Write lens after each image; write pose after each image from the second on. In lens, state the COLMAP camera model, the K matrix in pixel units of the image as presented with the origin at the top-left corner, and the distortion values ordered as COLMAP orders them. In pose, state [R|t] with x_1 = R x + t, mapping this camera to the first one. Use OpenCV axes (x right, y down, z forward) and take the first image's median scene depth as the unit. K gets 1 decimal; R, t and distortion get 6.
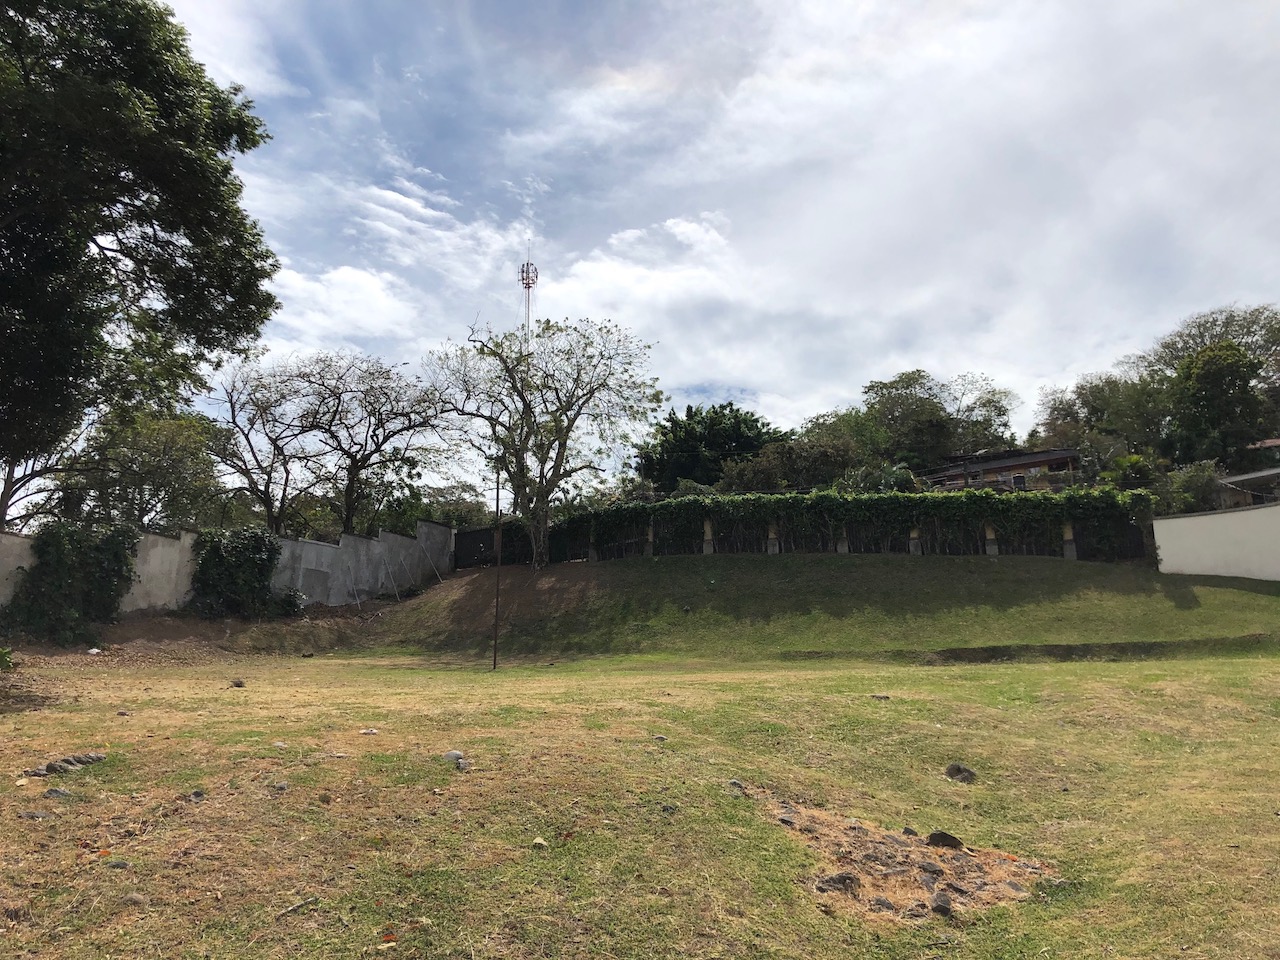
lens RADIAL K [[1027.5, 0, 640.0], [0, 1027.5, 480.0], [0, 0, 1]] dist [0.056026, -0.067469]
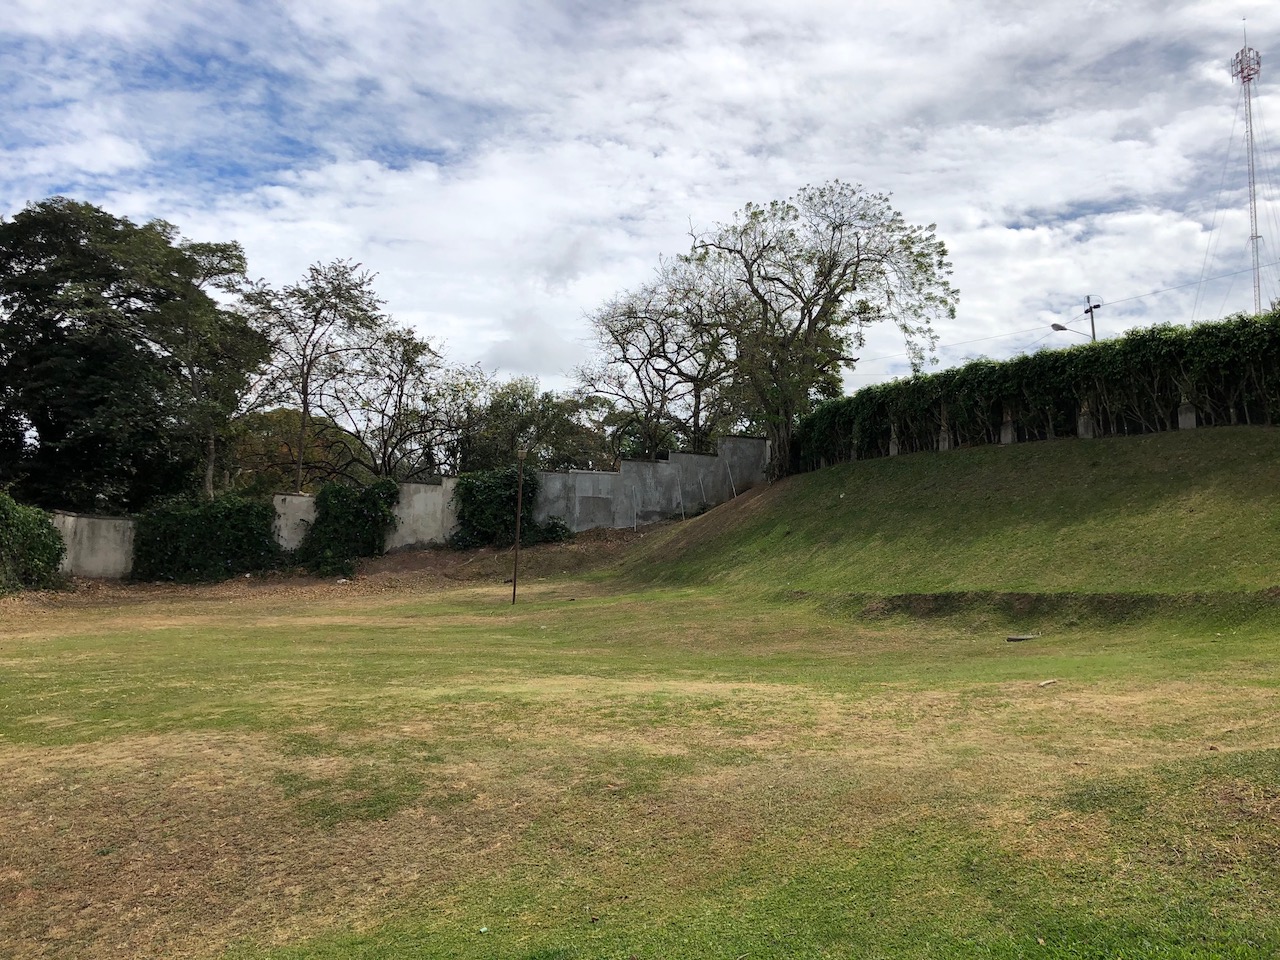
lens RADIAL K [[1027.5, 0, 640.0], [0, 1027.5, 480.0], [0, 0, 1]] dist [0.056026, -0.067469]
pose [[0.701342, -0.063859, -0.709959, 0.533759], [0.144665, 0.988004, 0.054041, 0.019663], [0.697991, -0.140607, 0.702167, 0.304854]]
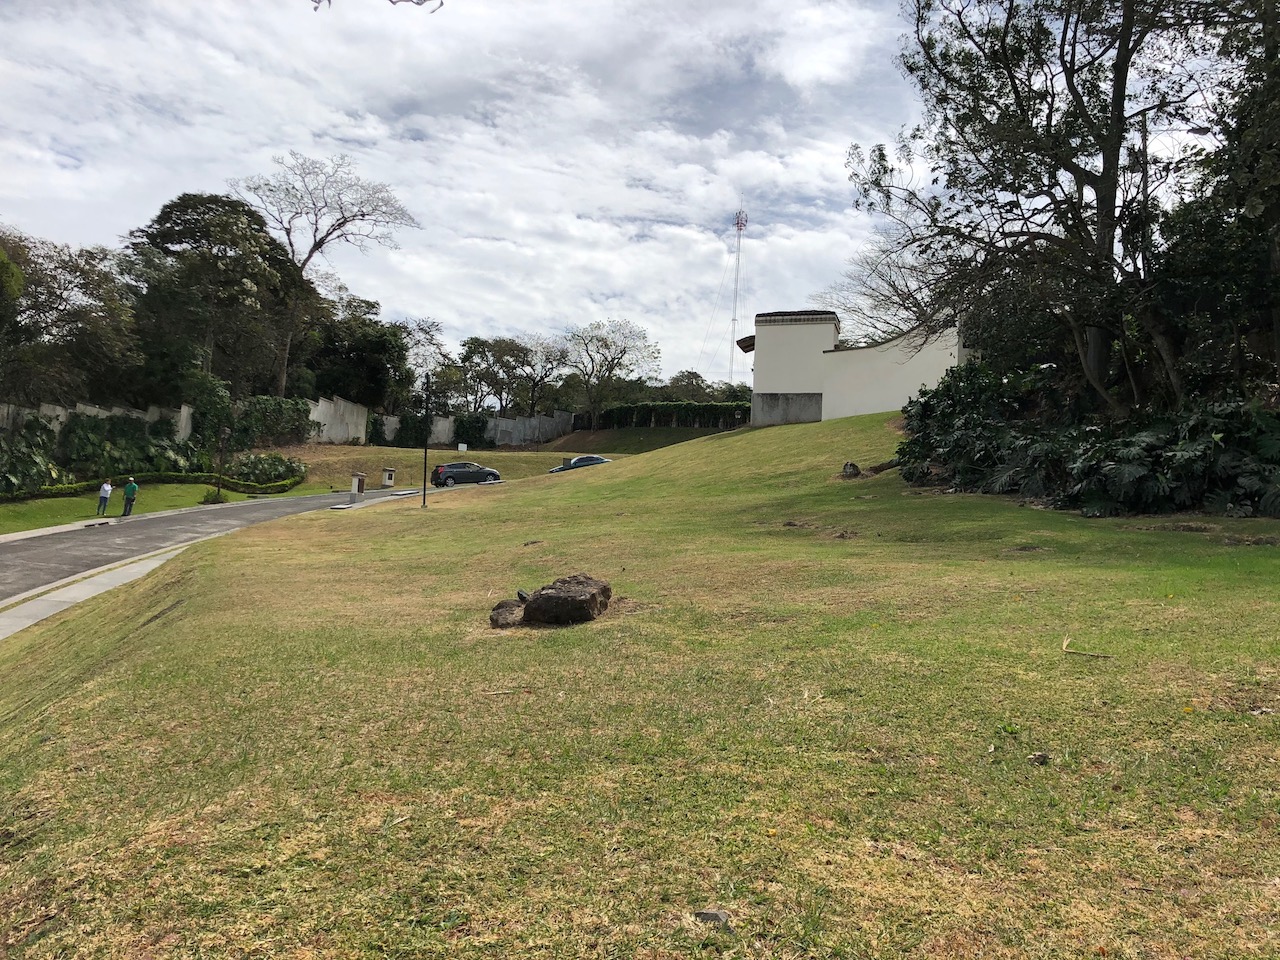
lens RADIAL K [[1027.5, 0, 640.0], [0, 1027.5, 480.0], [0, 0, 1]] dist [0.056026, -0.067469]
pose [[0.936340, 0.035993, -0.349246, 0.924261], [0.011258, 0.991142, 0.132330, -0.126936], [0.350915, -0.127838, 0.927640, -1.282727]]
